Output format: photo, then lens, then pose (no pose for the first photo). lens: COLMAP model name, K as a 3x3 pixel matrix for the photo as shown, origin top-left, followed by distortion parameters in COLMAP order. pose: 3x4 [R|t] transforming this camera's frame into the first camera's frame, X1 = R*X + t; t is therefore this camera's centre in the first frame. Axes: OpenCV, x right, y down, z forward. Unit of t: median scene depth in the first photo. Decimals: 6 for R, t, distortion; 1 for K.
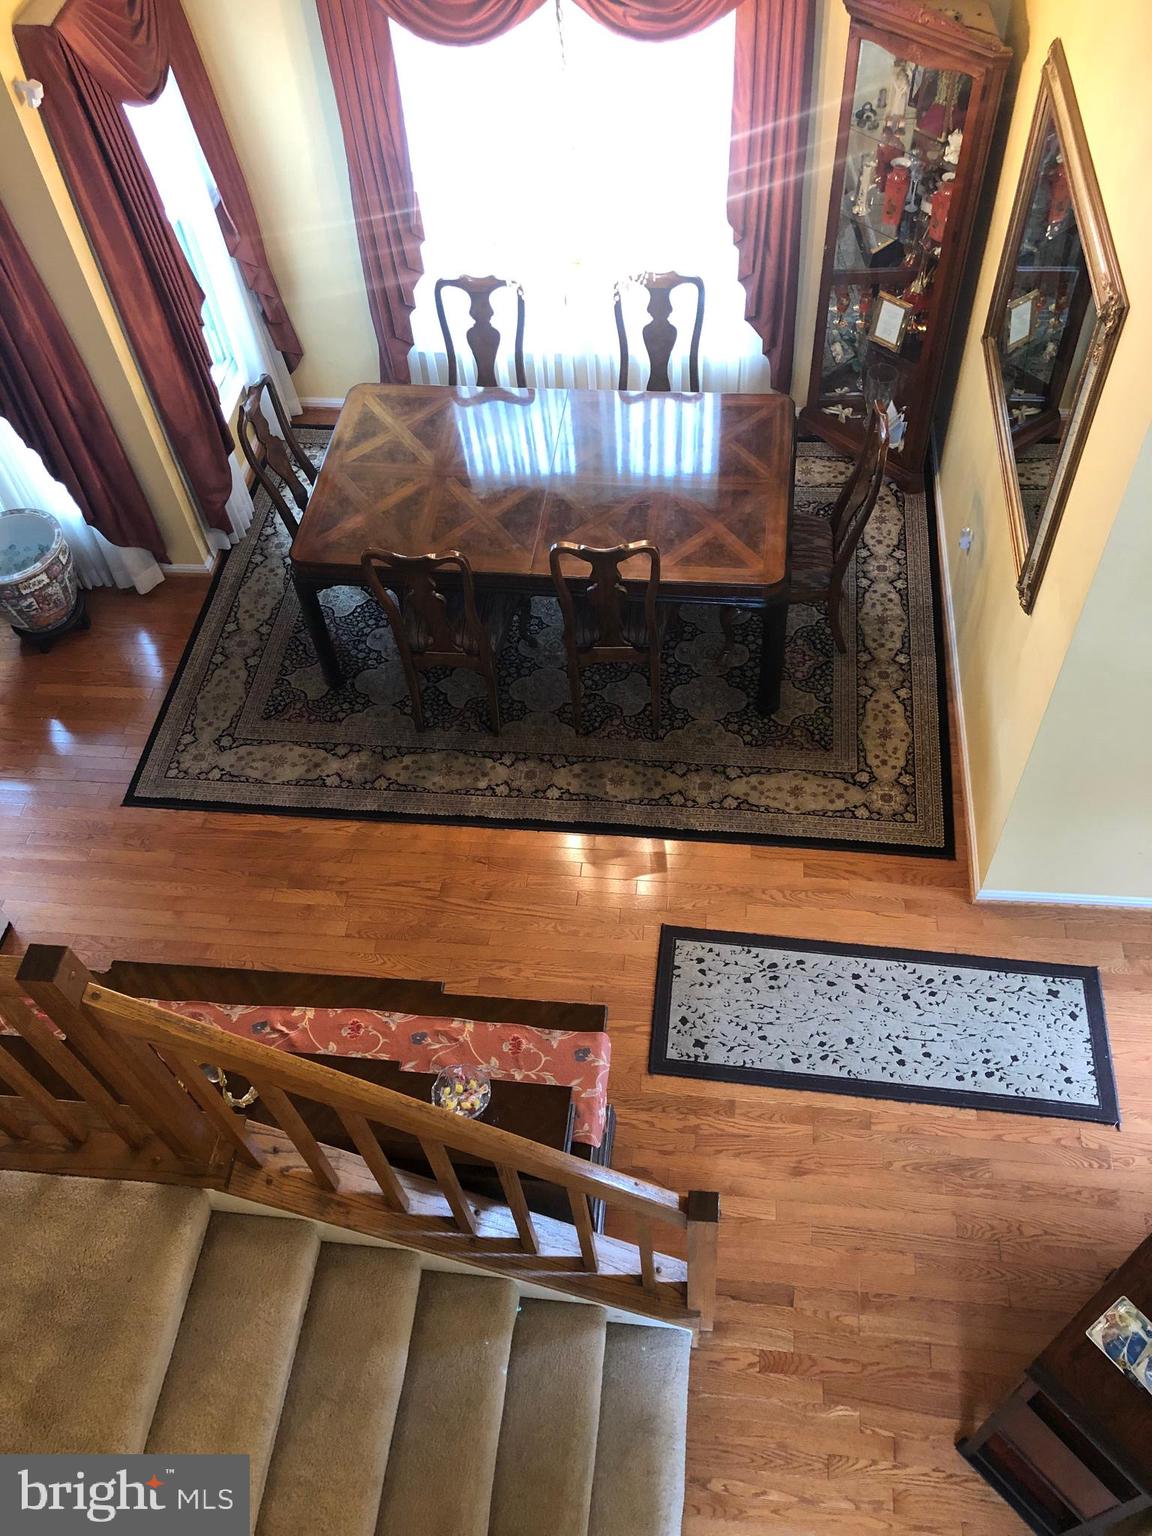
lens RADIAL K [[1245.1, 0, 564.9], [0, 1245.1, 766.4], [0, 0, 1]] dist [0.066879, -0.094103]
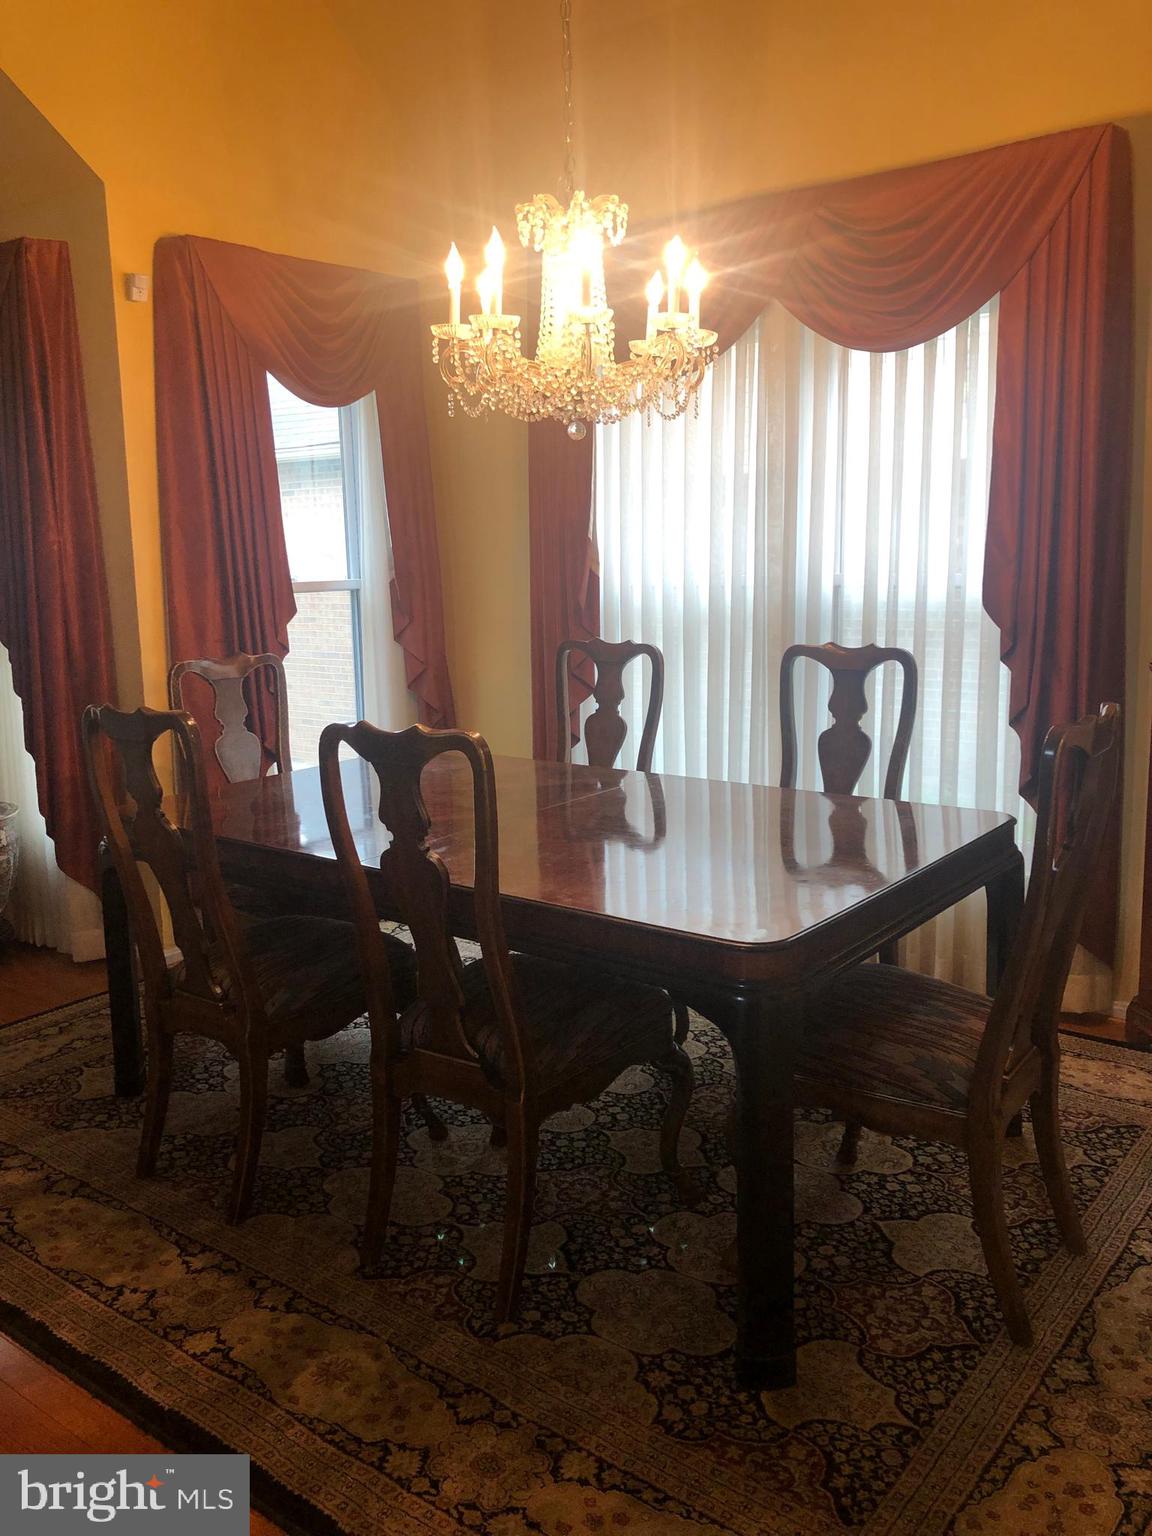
lens RADIAL K [[1245.1, 0, 564.9], [0, 1245.1, 766.4], [0, 0, 1]] dist [0.066879, -0.094103]
pose [[0.859425, 0.147401, -0.489552, 0.276673], [-0.431004, 0.723926, -0.538672, 0.056119], [0.274998, 0.673947, 0.685691, 0.582289]]
